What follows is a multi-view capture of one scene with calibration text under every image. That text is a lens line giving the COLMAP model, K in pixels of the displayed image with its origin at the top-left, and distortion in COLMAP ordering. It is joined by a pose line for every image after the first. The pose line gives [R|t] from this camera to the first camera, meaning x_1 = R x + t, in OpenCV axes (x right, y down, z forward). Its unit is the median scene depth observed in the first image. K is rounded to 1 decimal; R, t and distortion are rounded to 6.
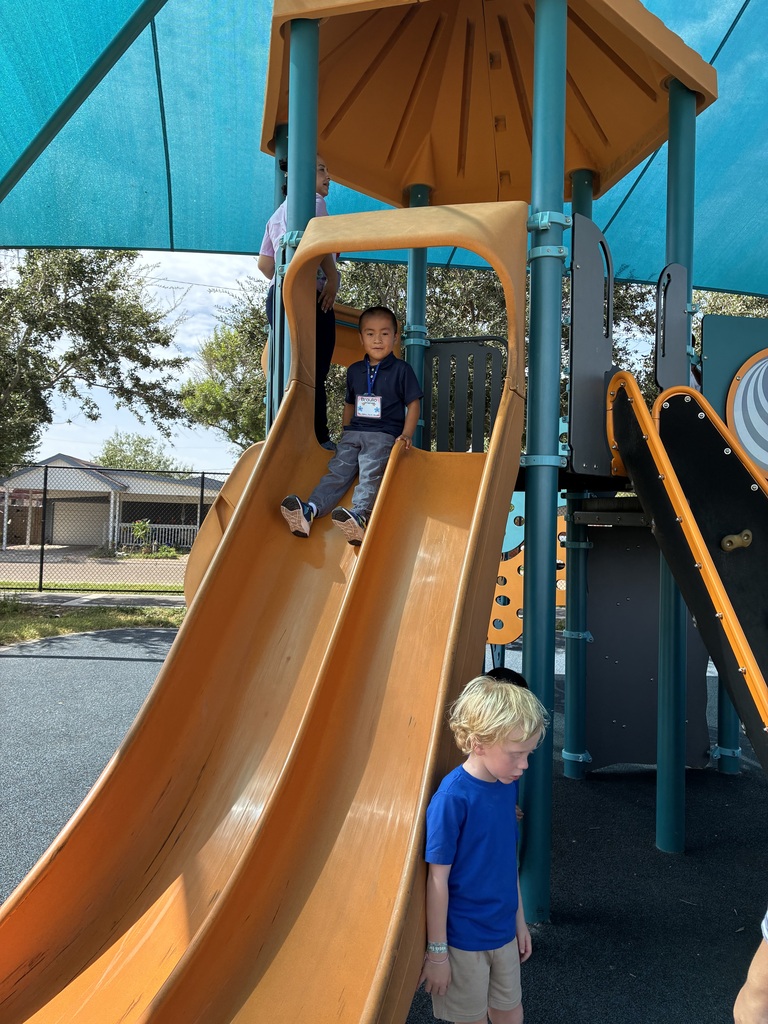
lens RADIAL K [[788.7, 0, 387.3], [0, 788.7, 505.1], [0, 0, 1]] dist [0.031863, -0.056298]
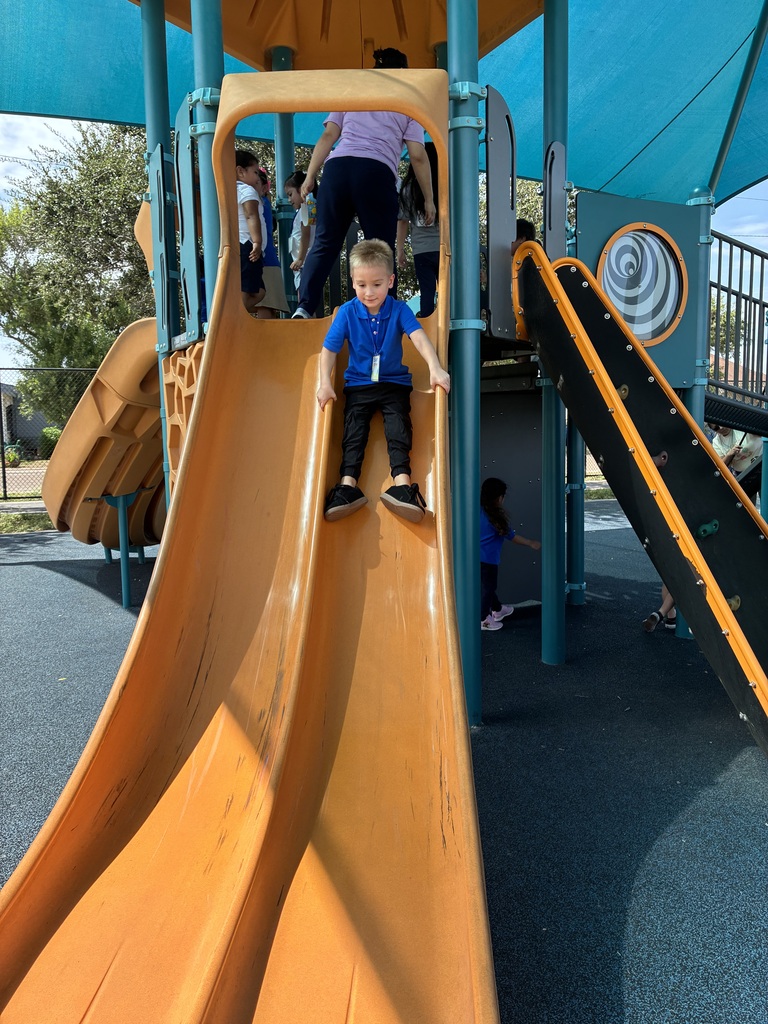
lens RADIAL K [[788.7, 0, 381.6], [0, 788.7, 508.9], [0, 0, 1]] dist [0.031863, -0.056298]
pose [[0.966686, -0.072480, 0.245489, -0.195112], [0.038403, 0.989284, 0.140862, 0.035616], [-0.253068, -0.126742, 0.959111, -0.048601]]
